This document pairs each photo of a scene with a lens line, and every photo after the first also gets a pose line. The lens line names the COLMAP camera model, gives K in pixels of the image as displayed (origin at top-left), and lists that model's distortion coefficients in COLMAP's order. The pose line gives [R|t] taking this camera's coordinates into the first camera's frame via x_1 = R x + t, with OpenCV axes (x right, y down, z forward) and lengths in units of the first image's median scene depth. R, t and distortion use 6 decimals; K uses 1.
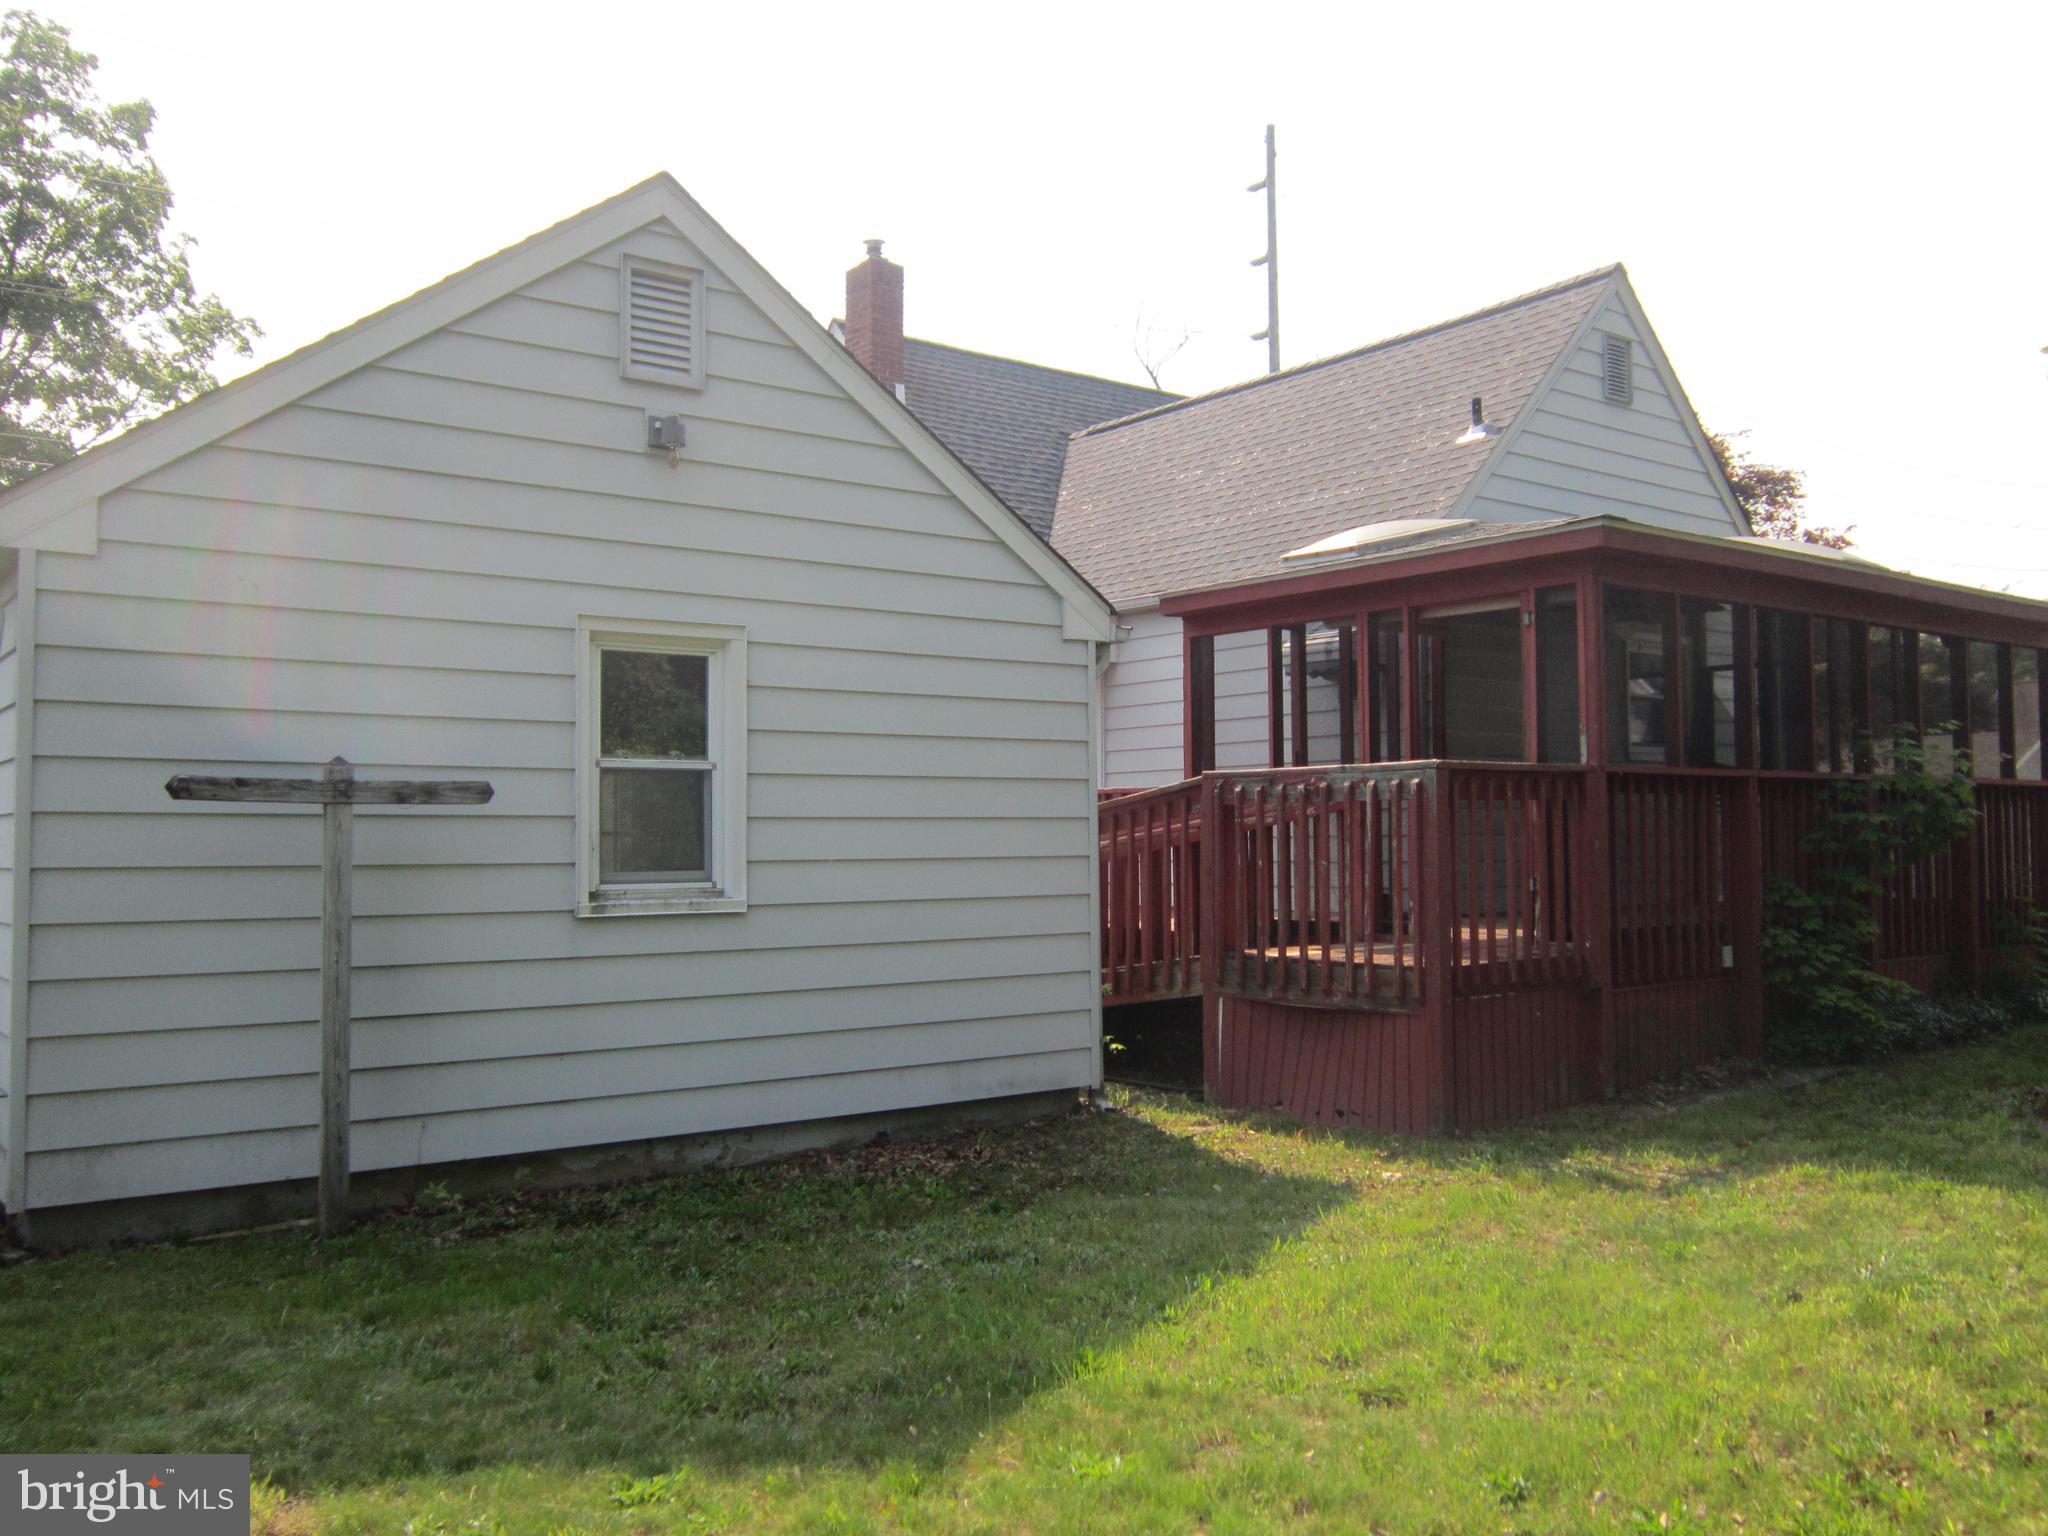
lens RADIAL K [[1716.2, 0, 1024.0], [0, 1716.2, 768.0], [0, 0, 1]] dist [-0.028643, 0.022414]
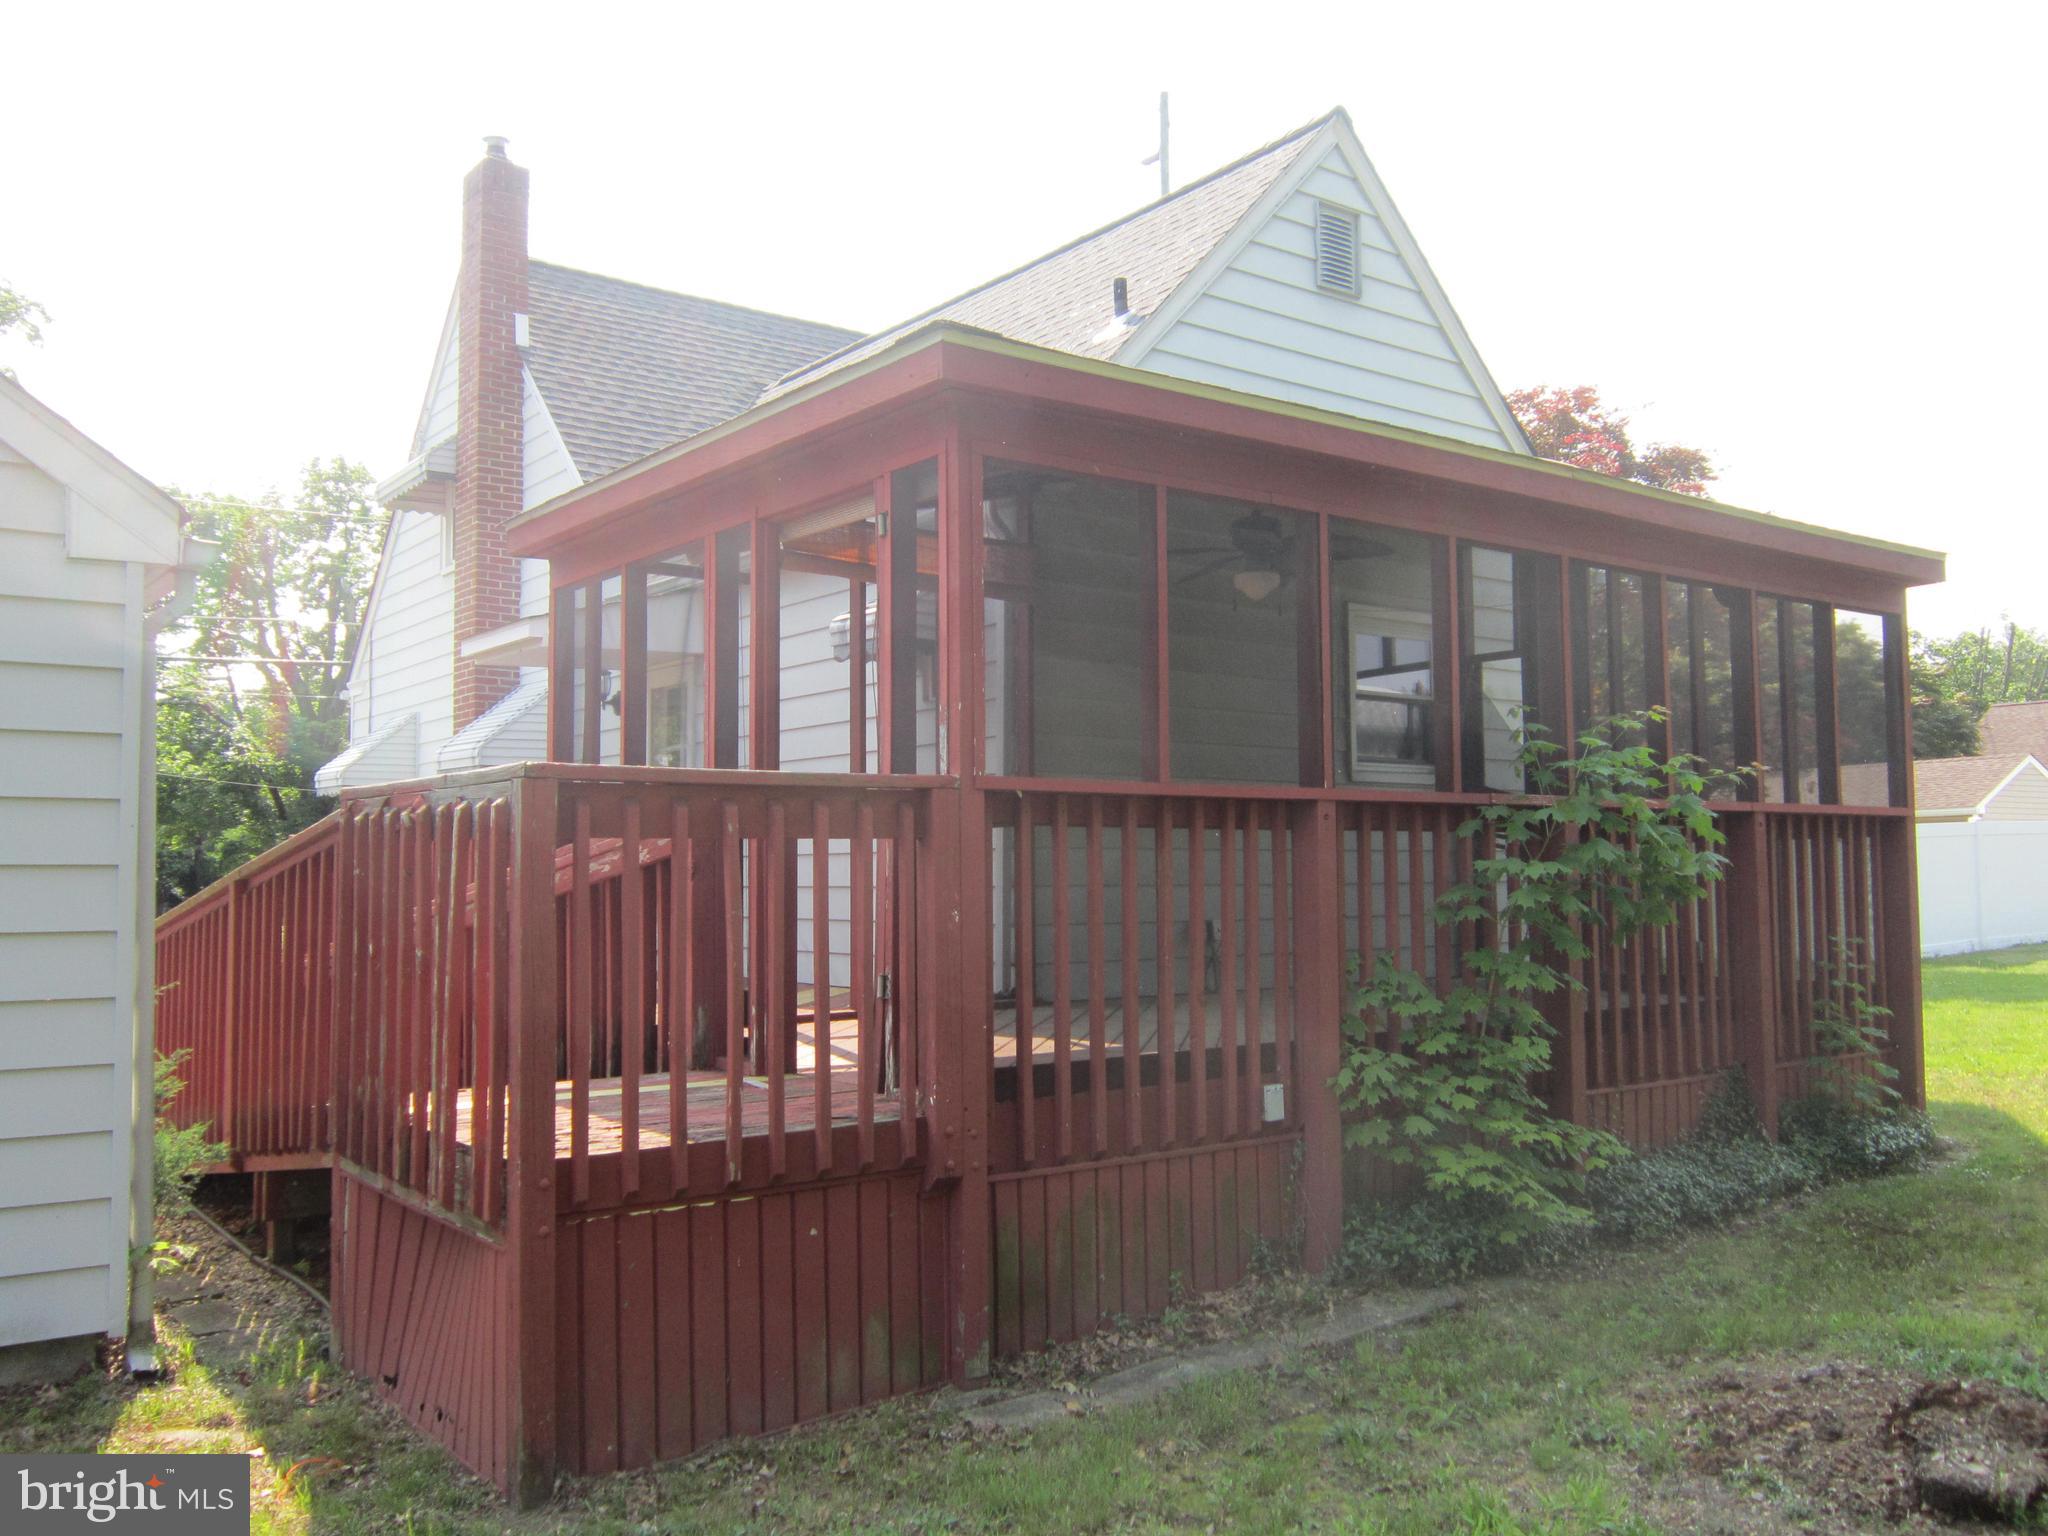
lens RADIAL K [[1716.2, 0, 1024.0], [0, 1716.2, 768.0], [0, 0, 1]] dist [-0.028643, 0.022414]
pose [[0.999948, 0.001299, -0.010140, 0.247731], [-0.001494, 0.999812, -0.019325, 0.004374], [0.010113, 0.019339, 0.999762, 0.300842]]
